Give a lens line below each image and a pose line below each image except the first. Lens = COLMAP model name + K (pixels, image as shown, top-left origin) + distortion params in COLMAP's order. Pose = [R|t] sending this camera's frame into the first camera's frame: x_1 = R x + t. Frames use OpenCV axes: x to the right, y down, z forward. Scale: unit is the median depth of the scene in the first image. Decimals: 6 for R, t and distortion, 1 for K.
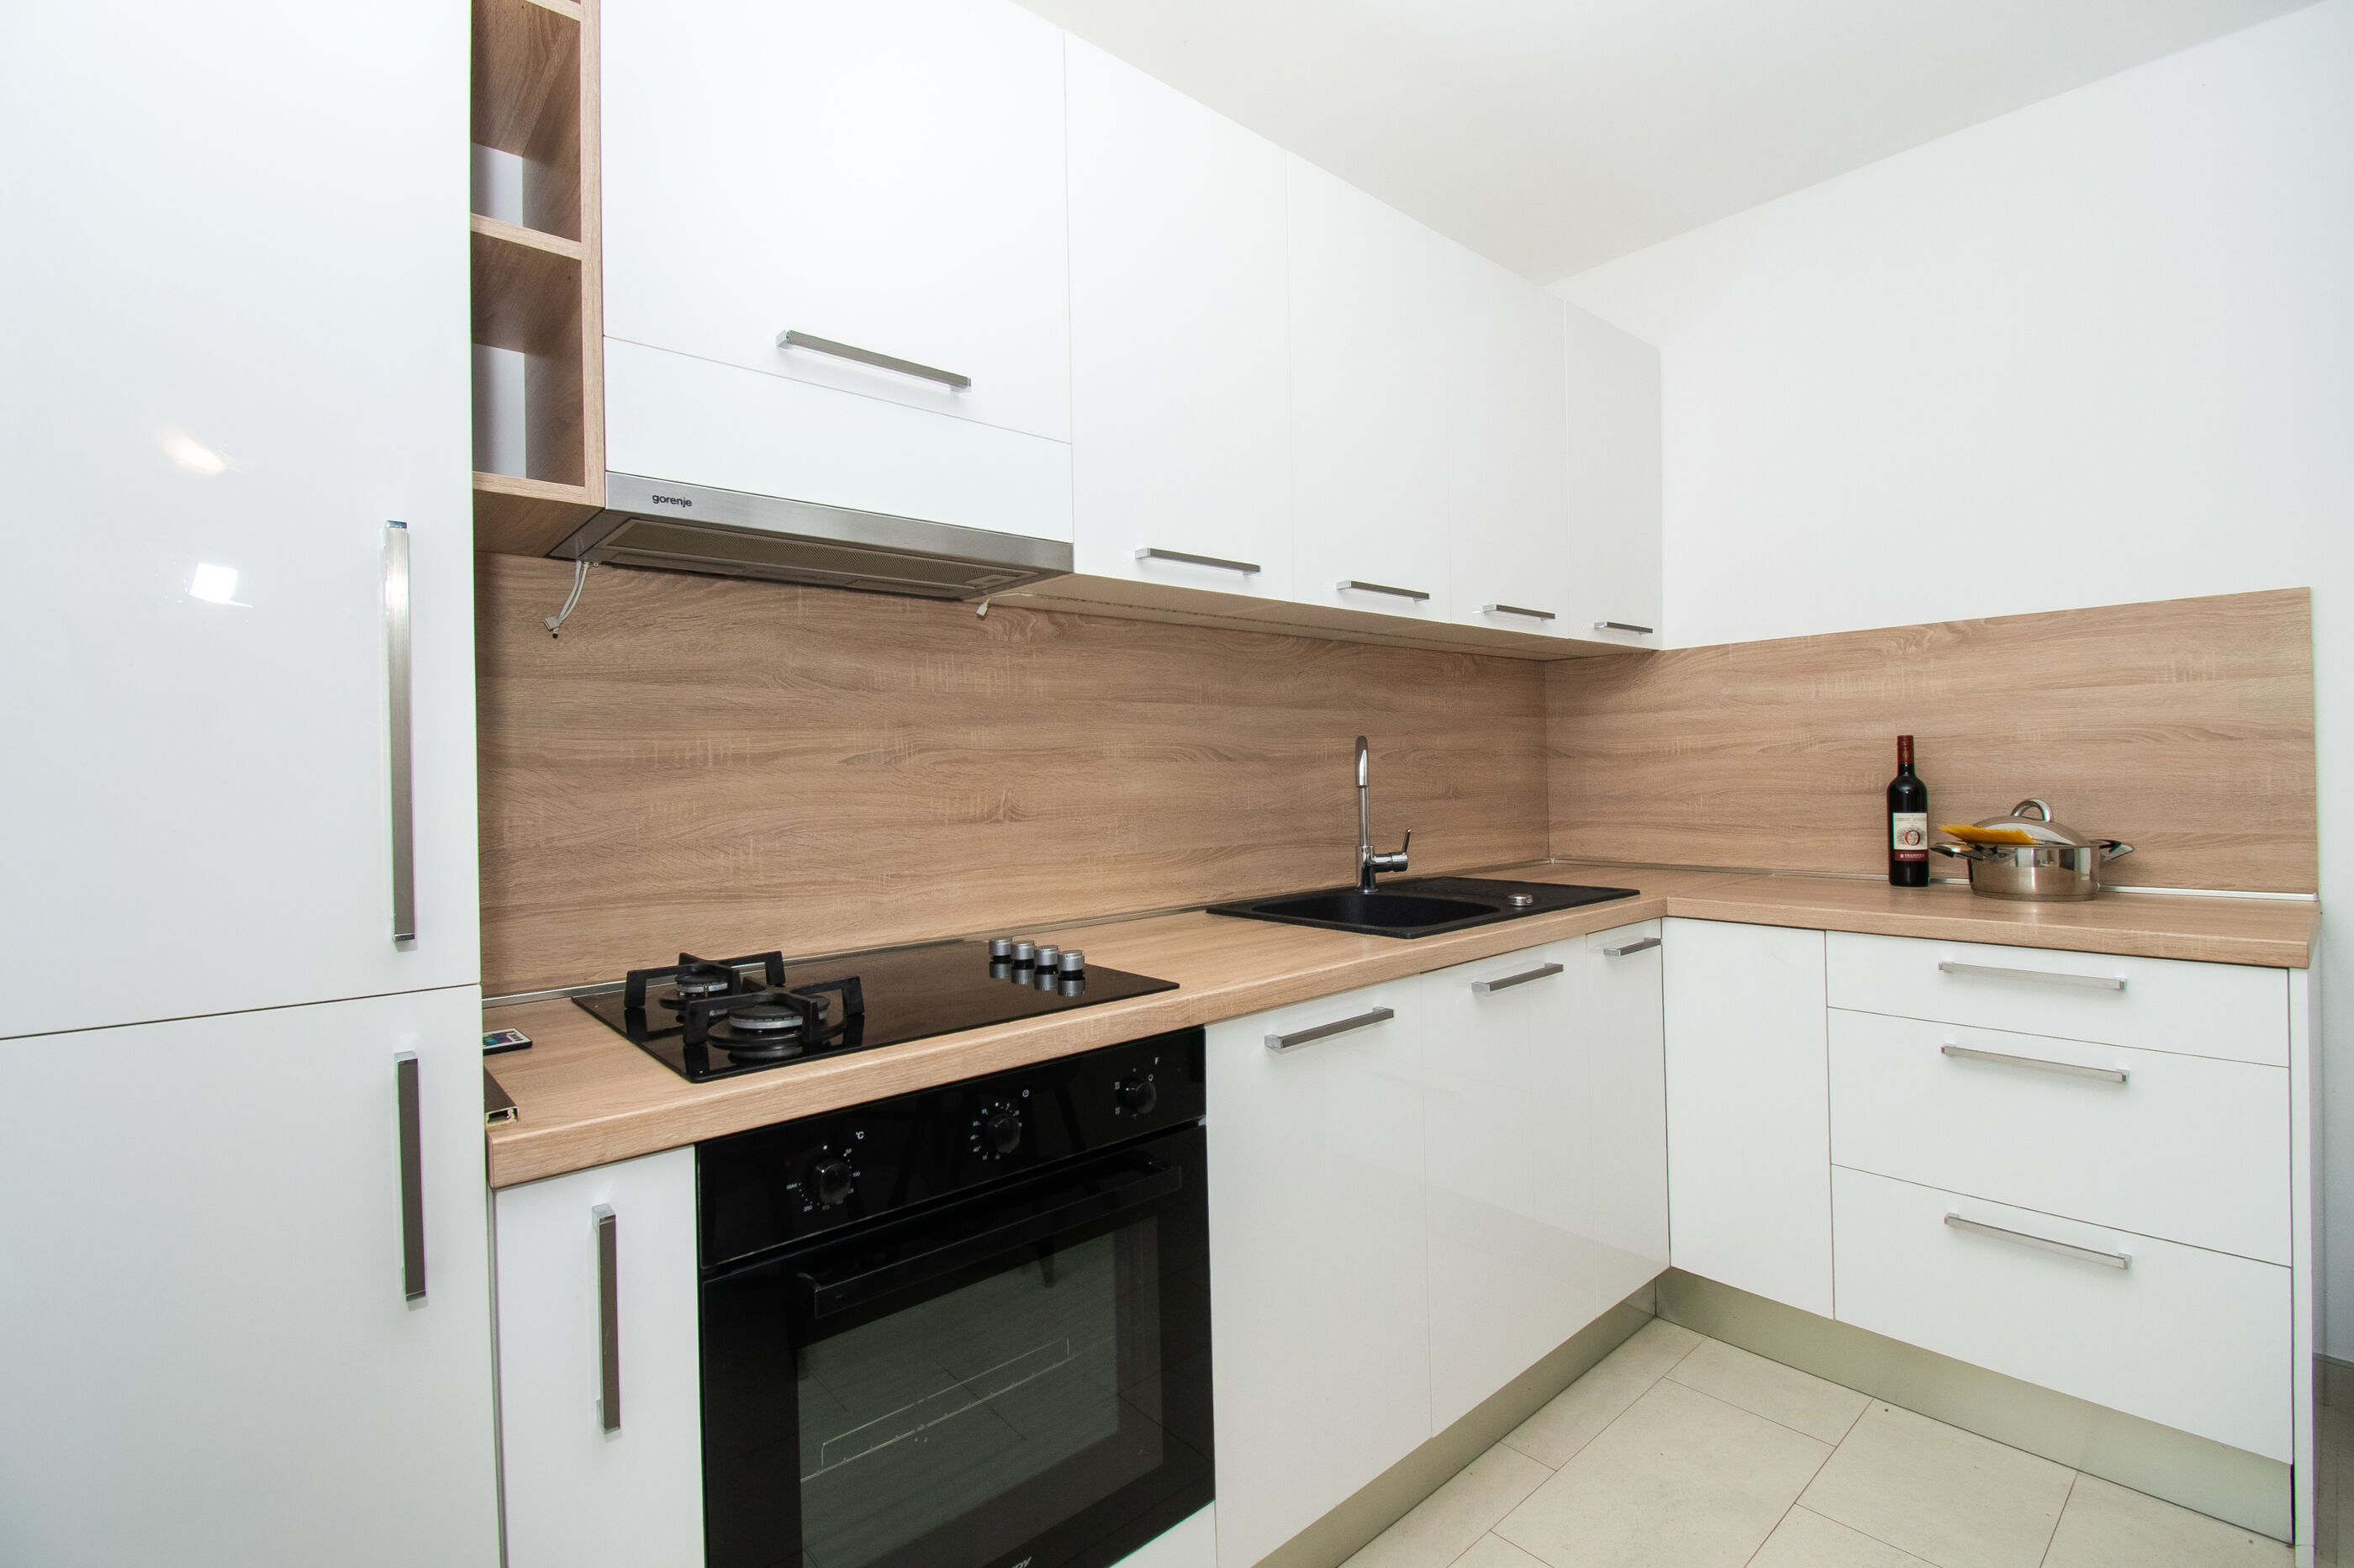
lens RADIAL K [[1029.5, 0, 1180.0], [0, 1029.5, 778.9], [0, 0, 1]] dist [-0.004565, -0.000368]
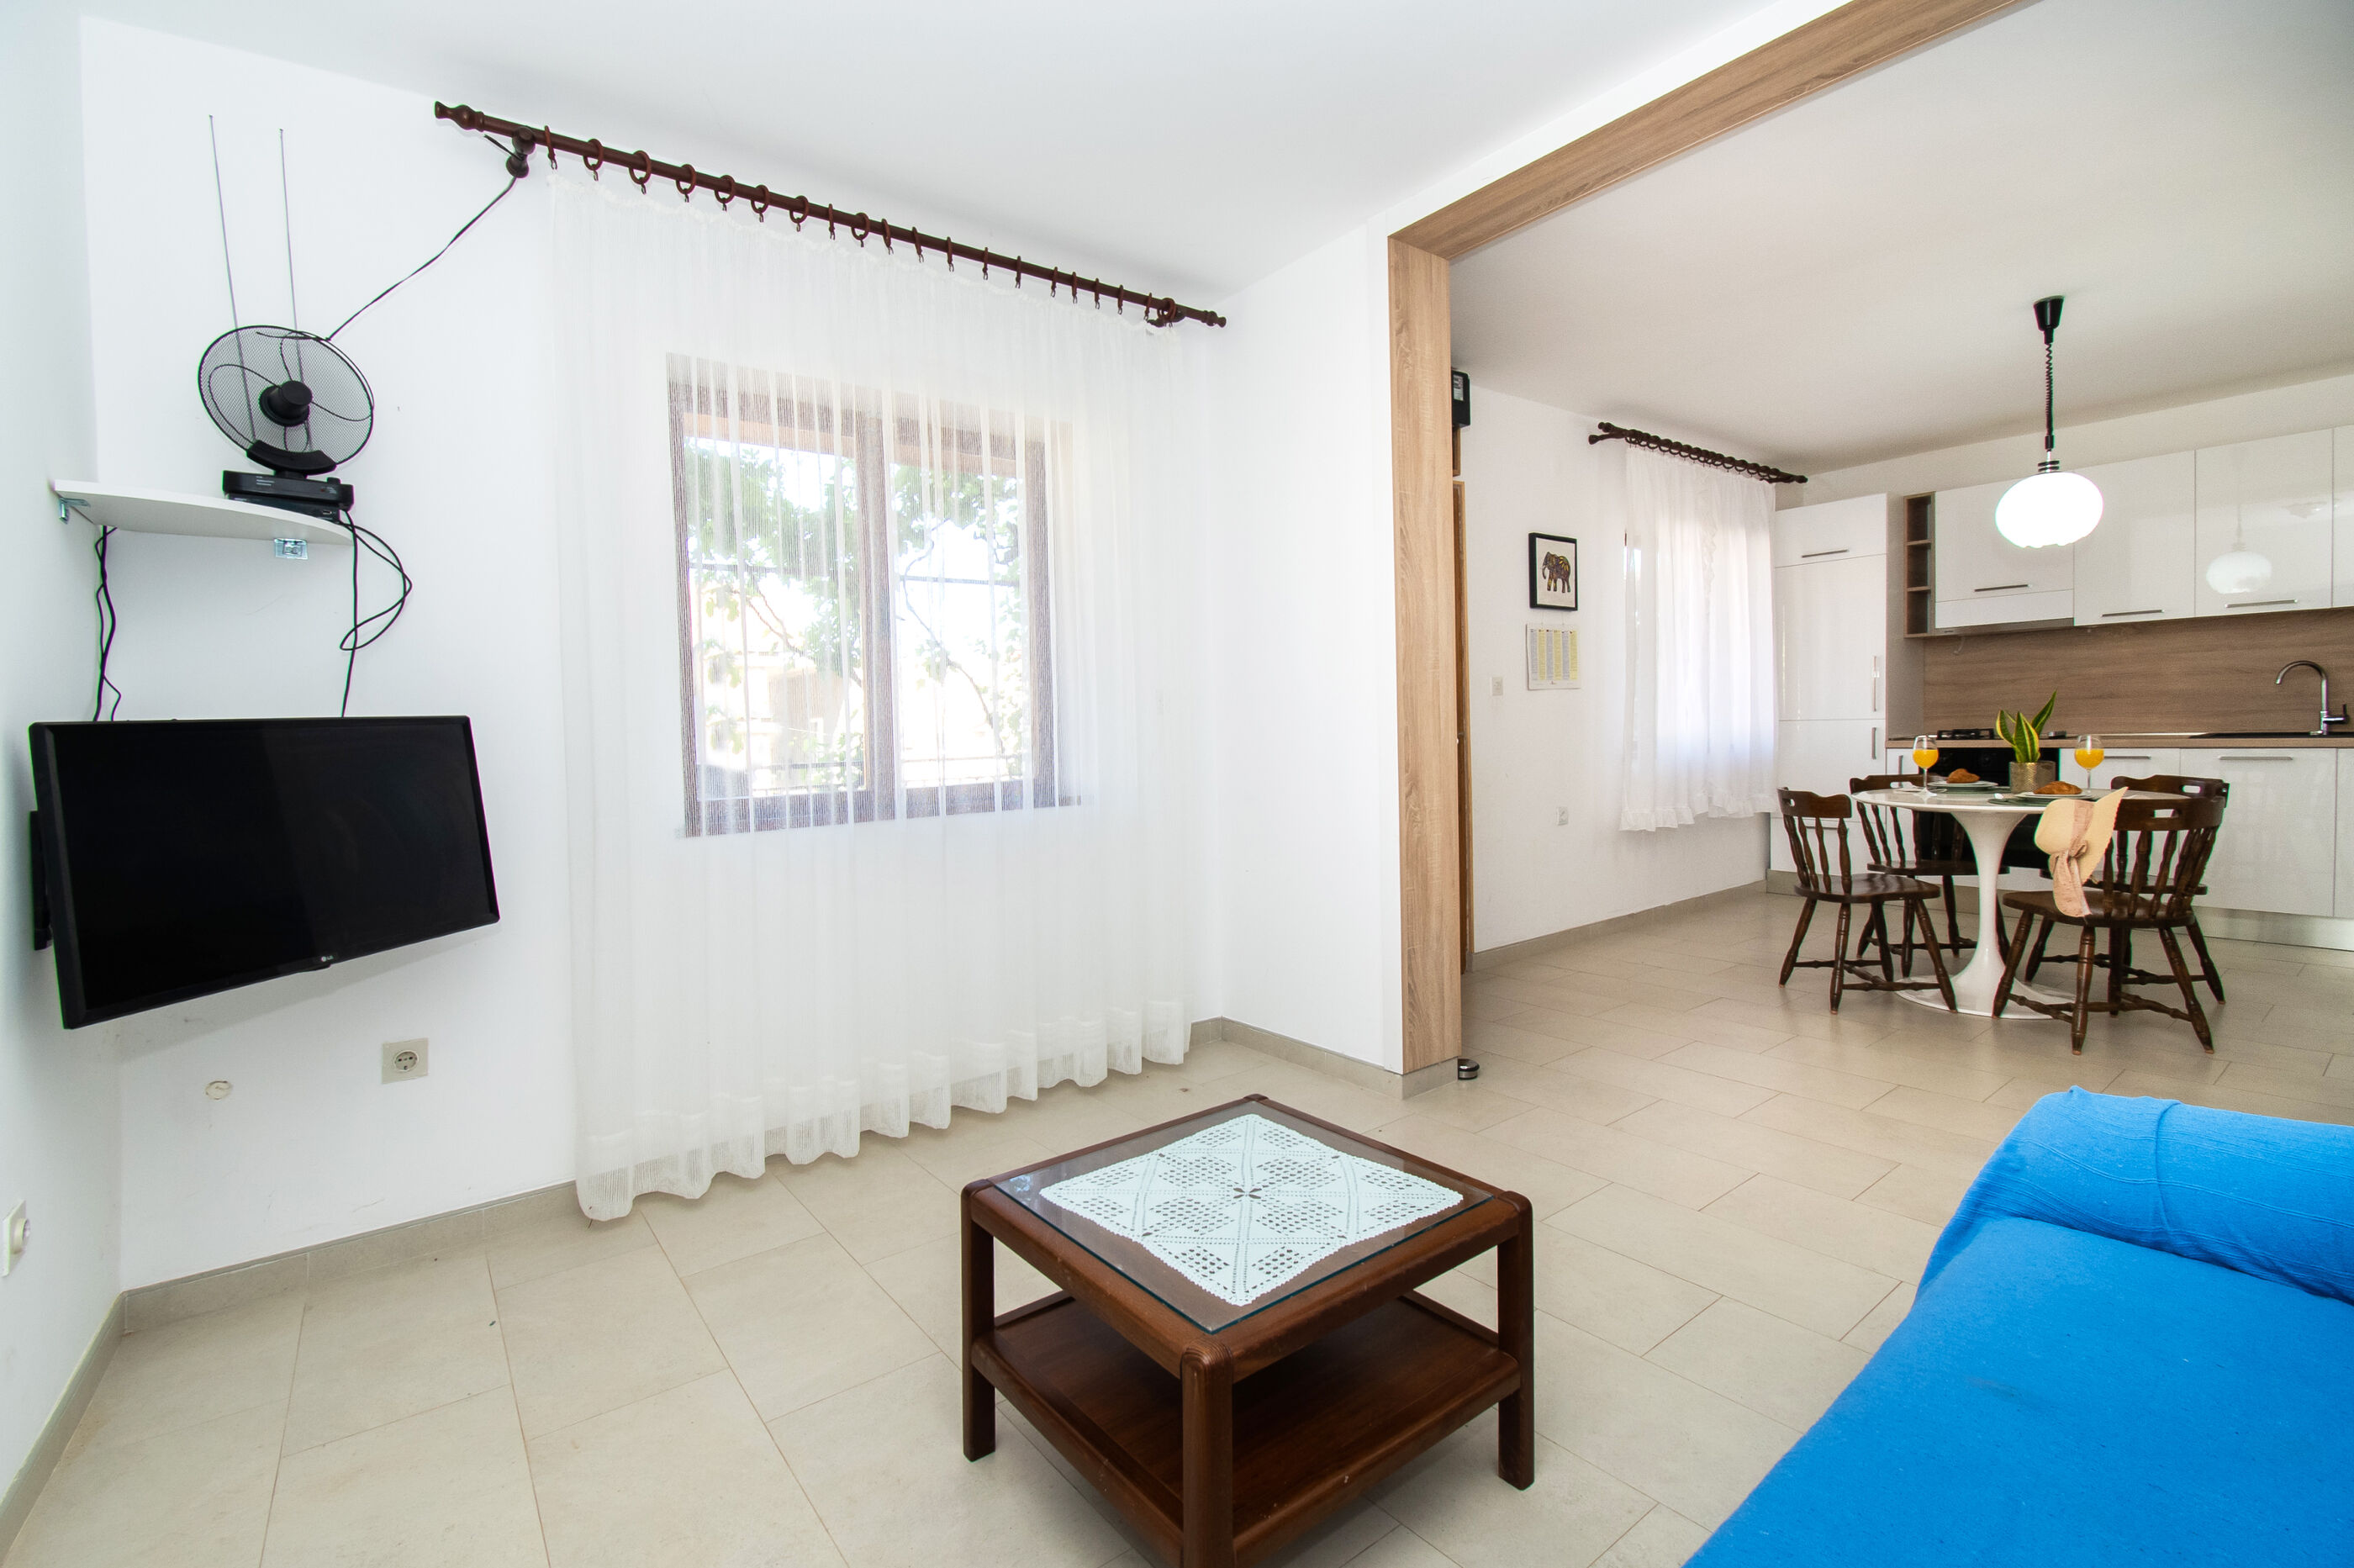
lens RADIAL K [[1060.8, 0, 1190.7], [0, 1060.8, 751.7], [0, 0, 1]] dist [0.026046, -0.028802]
pose [[-0.068458, 0.046279, -0.996580, 2.746833], [0.026234, 0.998662, 0.044573, -0.009966], [0.997309, -0.023093, -0.069580, -1.282043]]
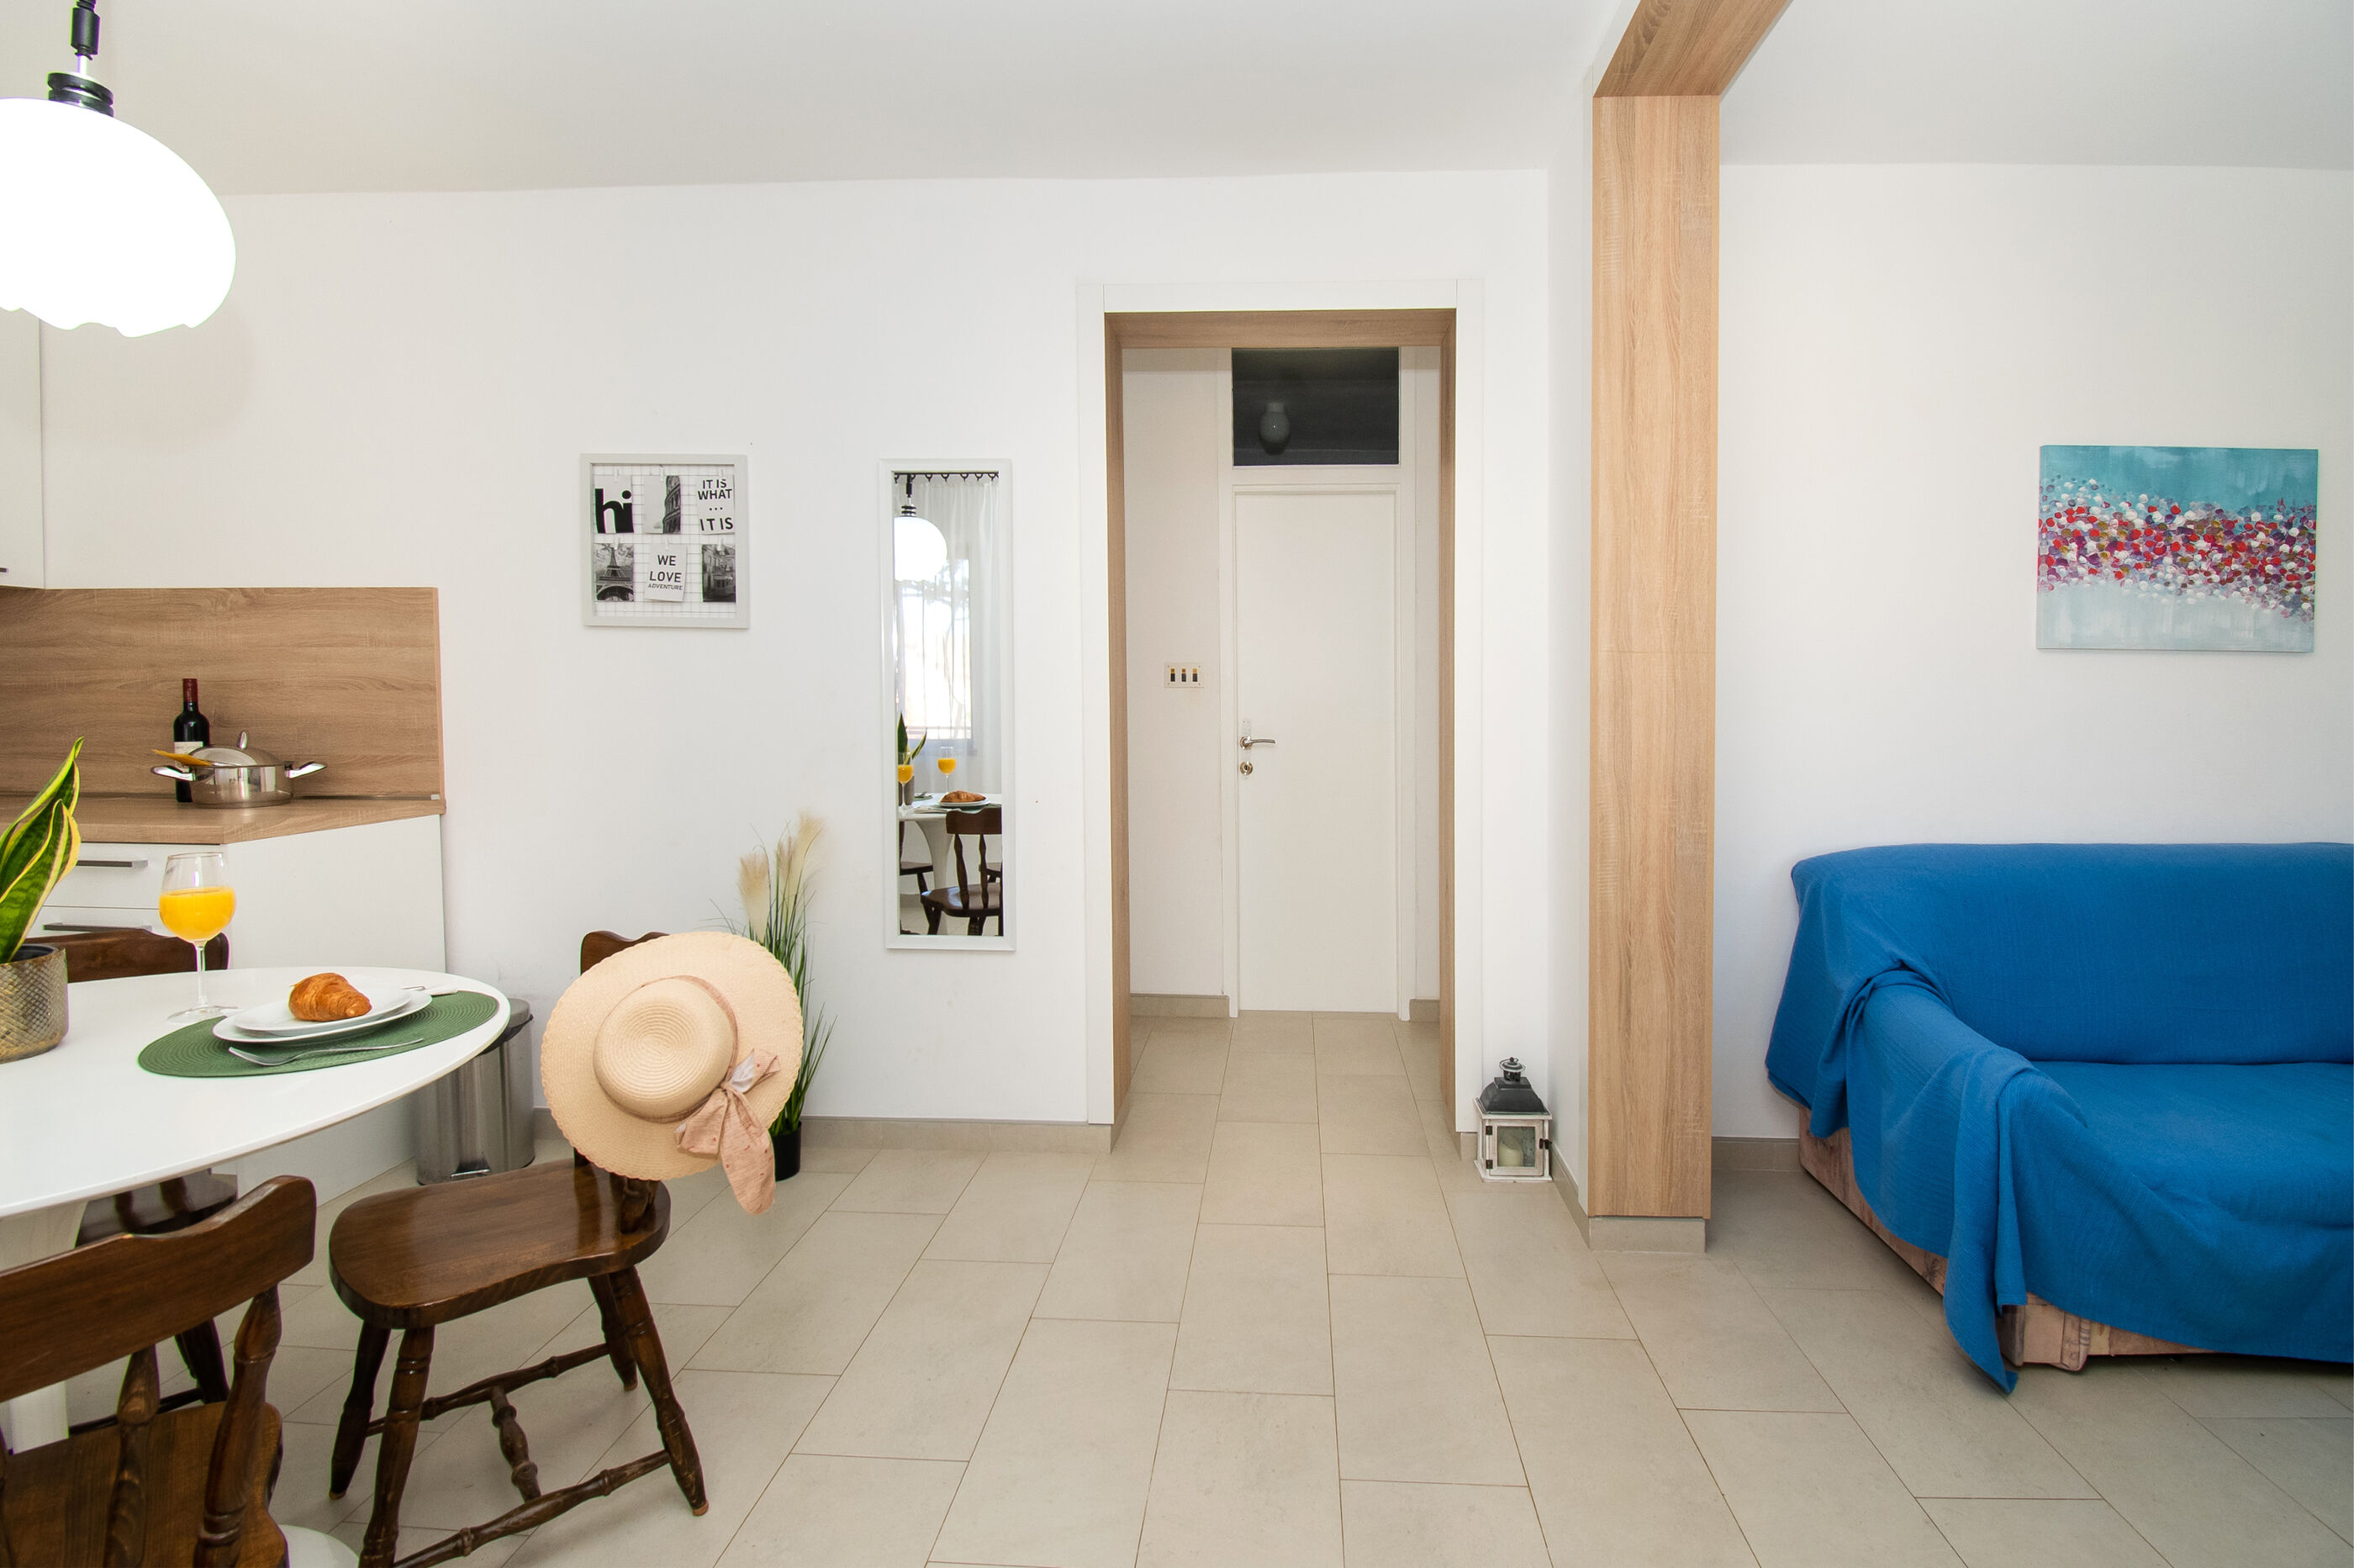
lens RADIAL K [[1083.3, 0, 1190.1], [0, 1083.3, 736.0], [0, 0, 1]] dist [0.012773, -0.017717]
pose [[0.721191, 0.000163, 0.692736, 0.765342], [-0.015753, 0.999745, 0.016166, -0.015569], [-0.692557, -0.022571, 0.721010, -0.843113]]
